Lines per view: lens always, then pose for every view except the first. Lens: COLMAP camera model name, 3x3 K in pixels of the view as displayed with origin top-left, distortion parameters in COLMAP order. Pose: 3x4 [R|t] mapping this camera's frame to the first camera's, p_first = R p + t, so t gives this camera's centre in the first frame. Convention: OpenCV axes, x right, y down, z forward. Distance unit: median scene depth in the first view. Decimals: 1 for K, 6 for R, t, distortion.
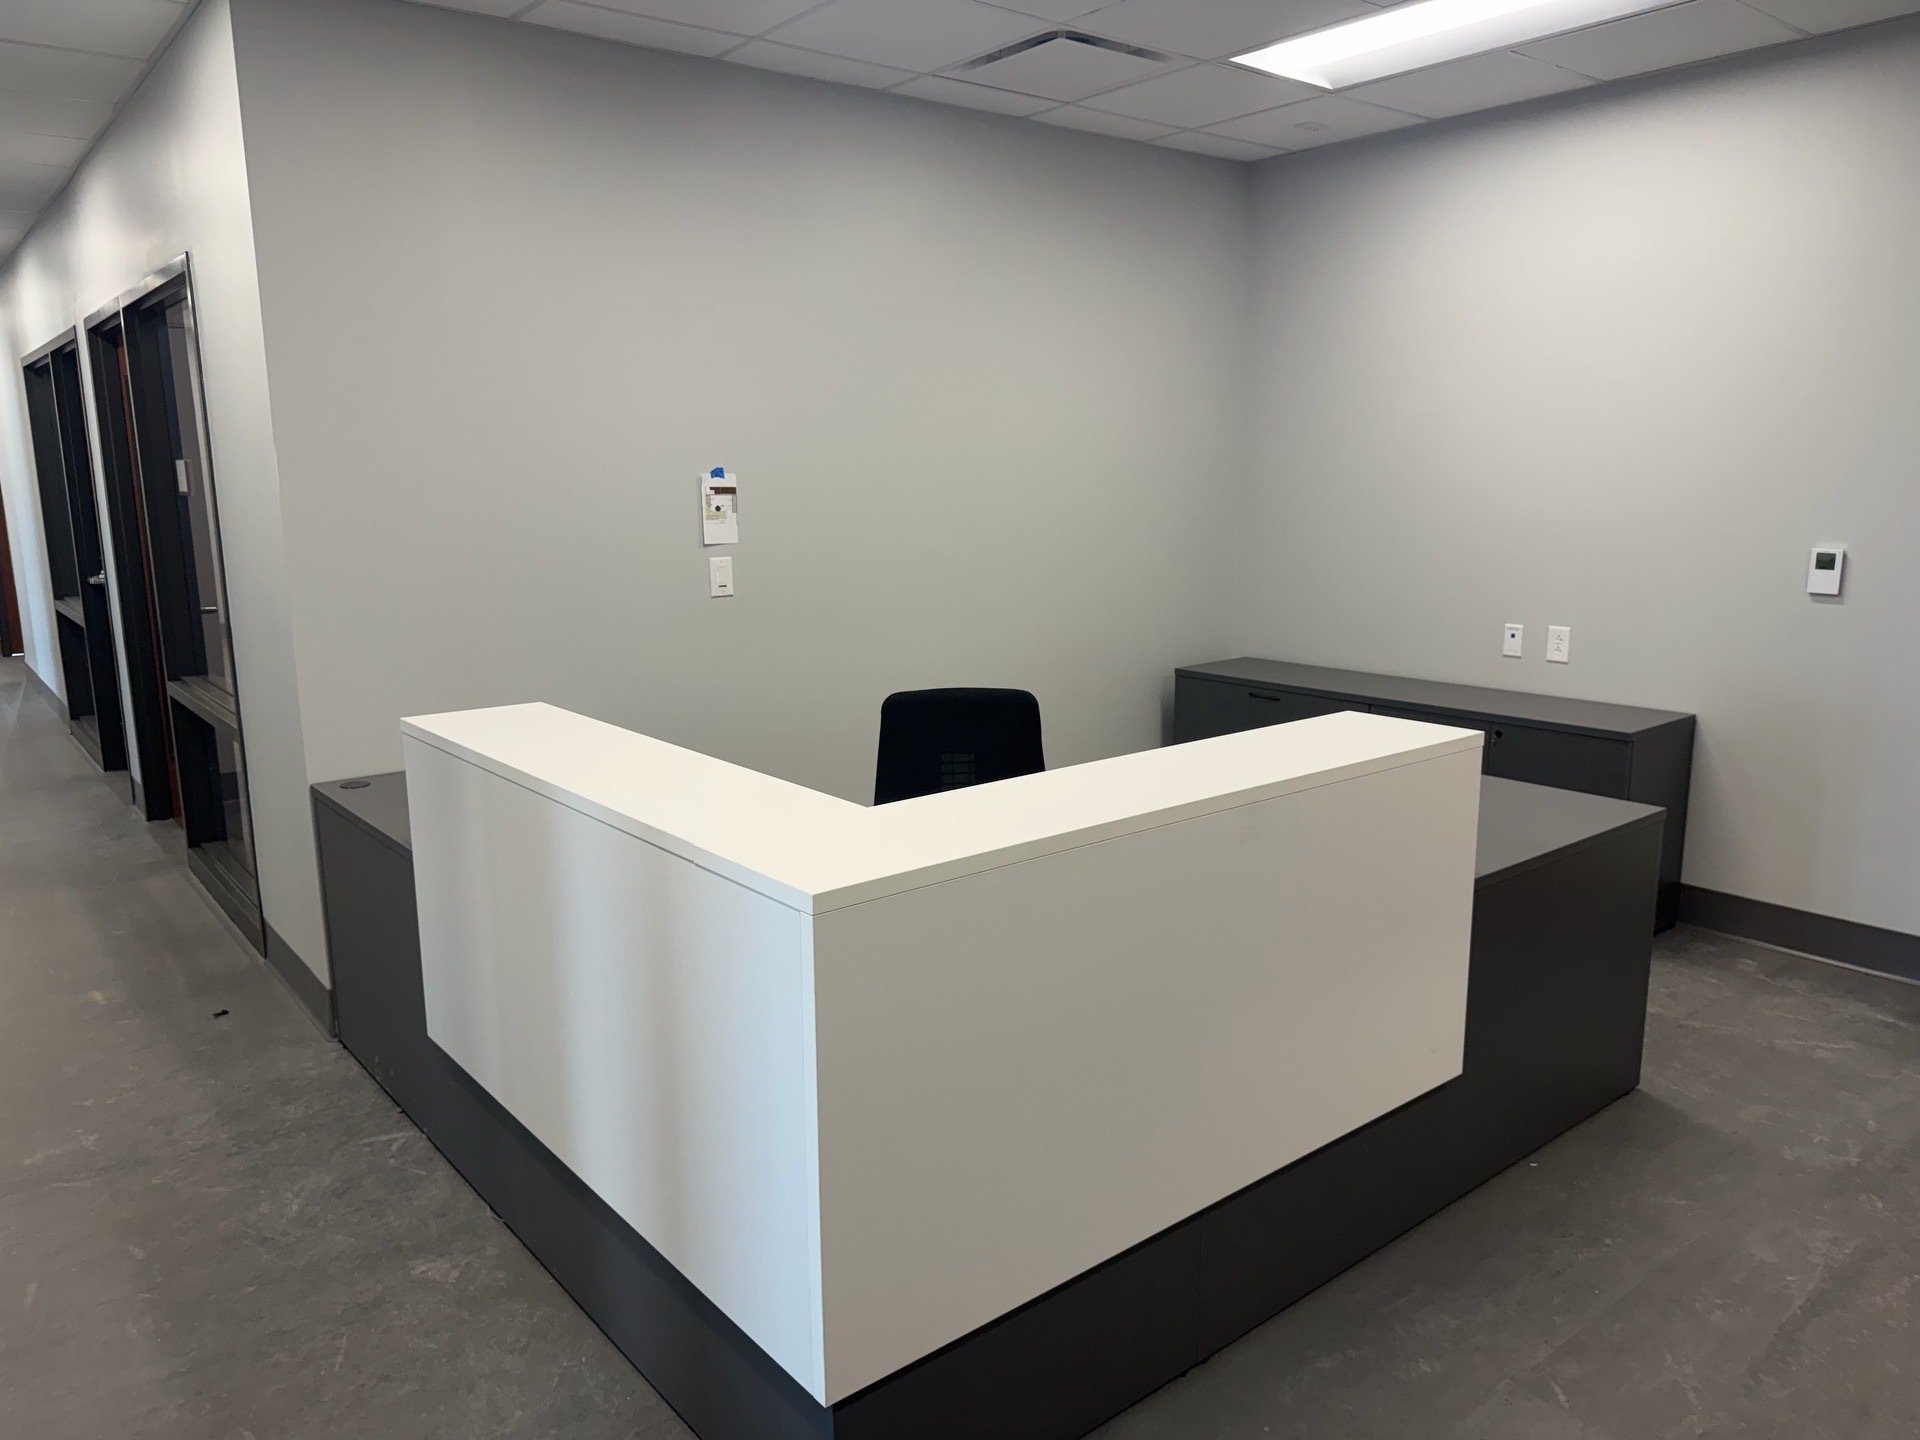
lens RADIAL K [[1349.5, 0, 946.5], [0, 1349.5, 725.9], [0, 0, 1]] dist [0.010736, -0.001806]
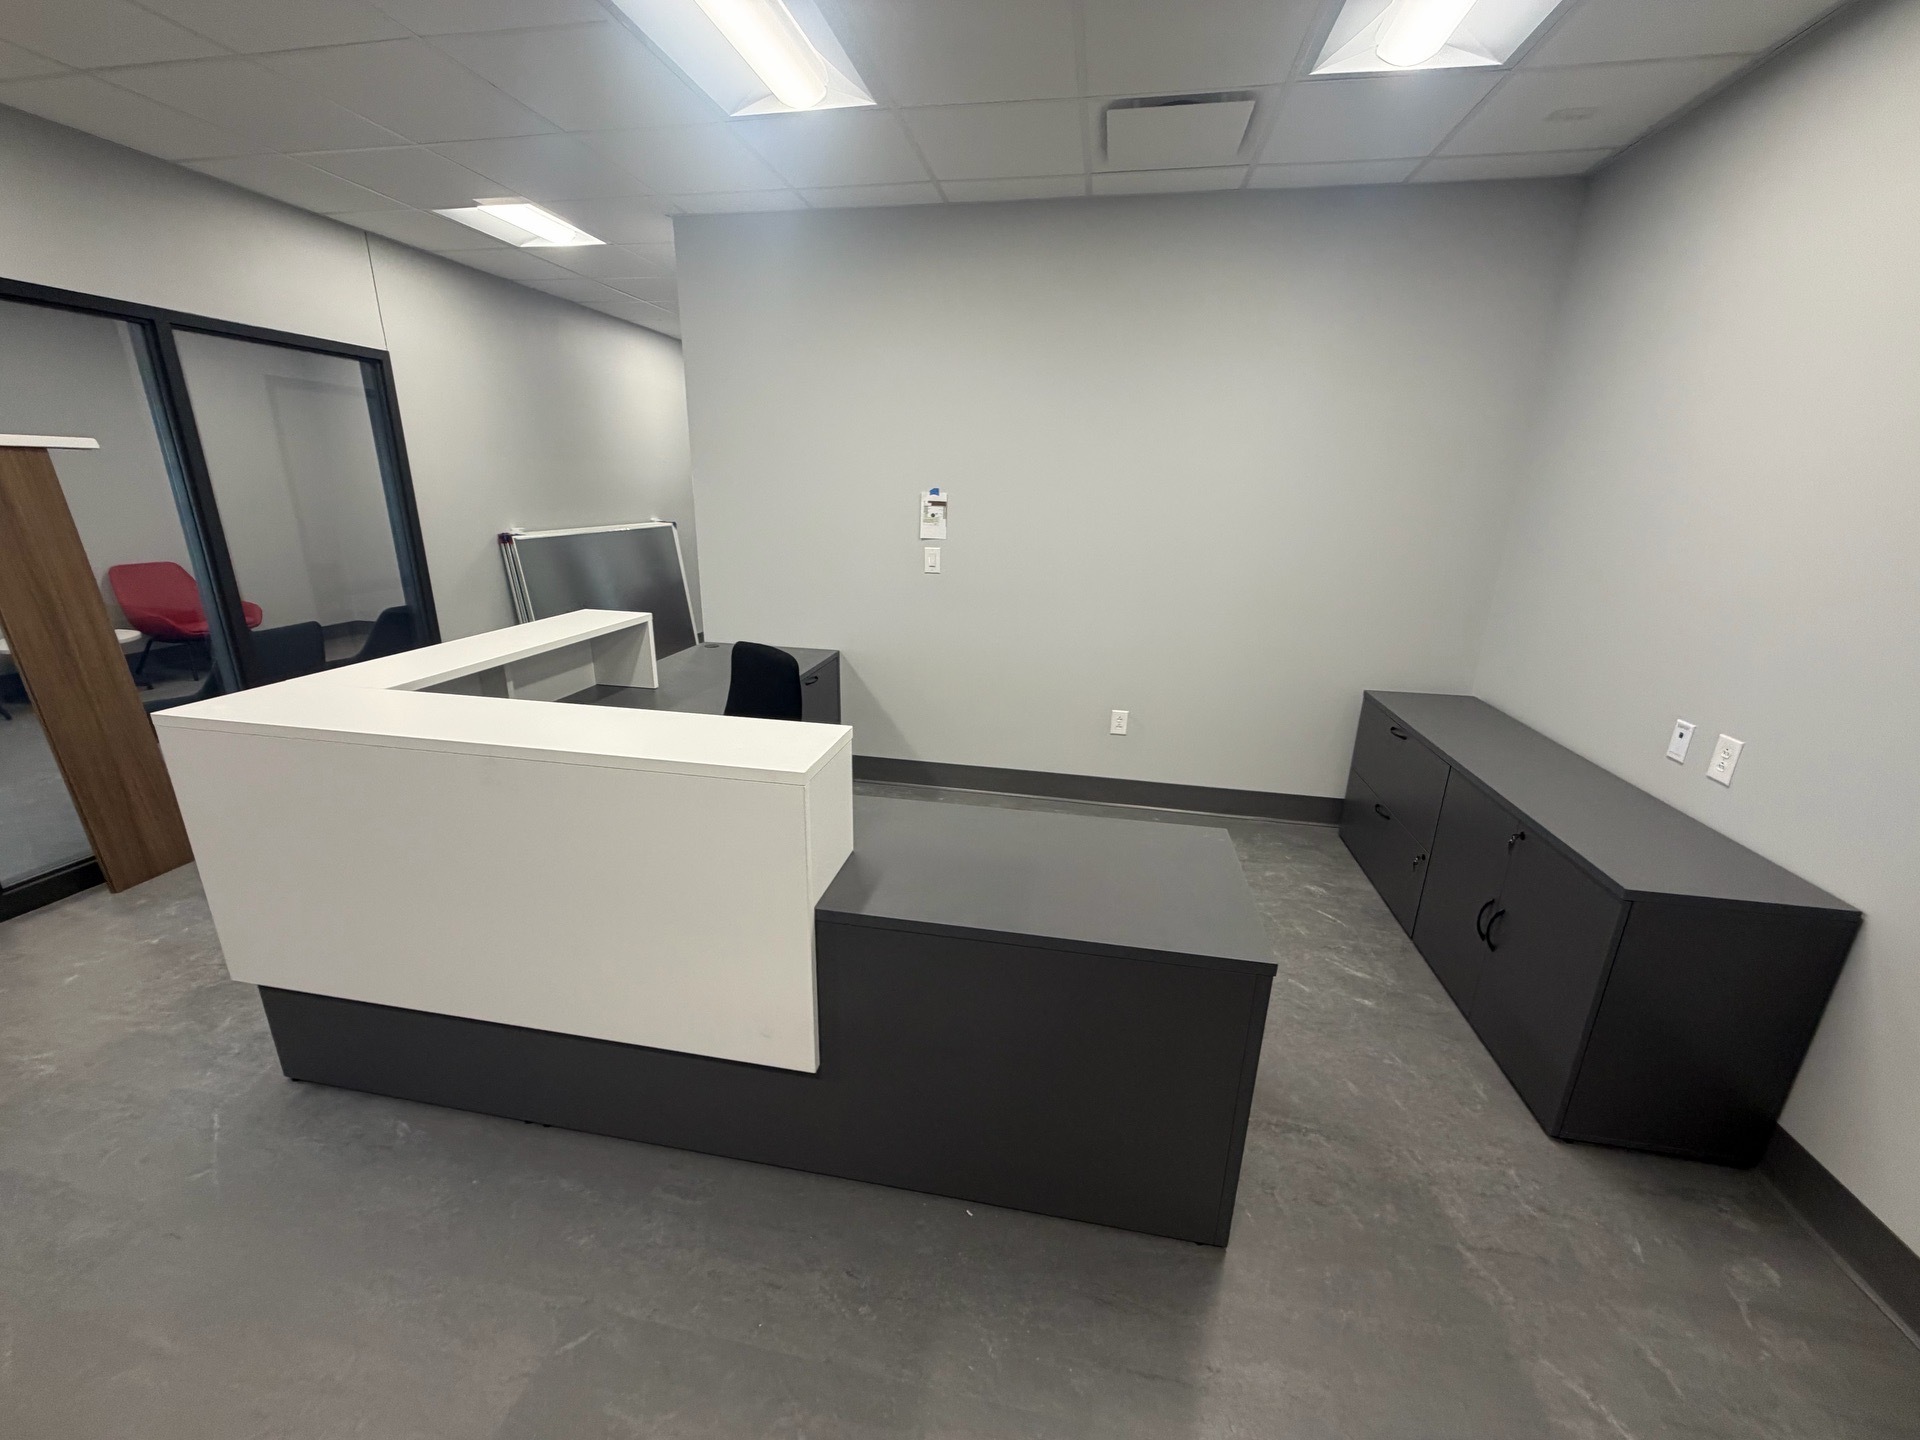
lens RADIAL K [[766.0, 0, 952.0], [0, 766.0, 716.4], [0, 0, 1]] dist [-0.001875, 0.000130]
pose [[0.650094, 0.244749, -0.719358, 0.528363], [-0.172595, 0.969523, 0.173886, -0.093795], [0.739993, 0.011115, 0.672523, 0.428026]]
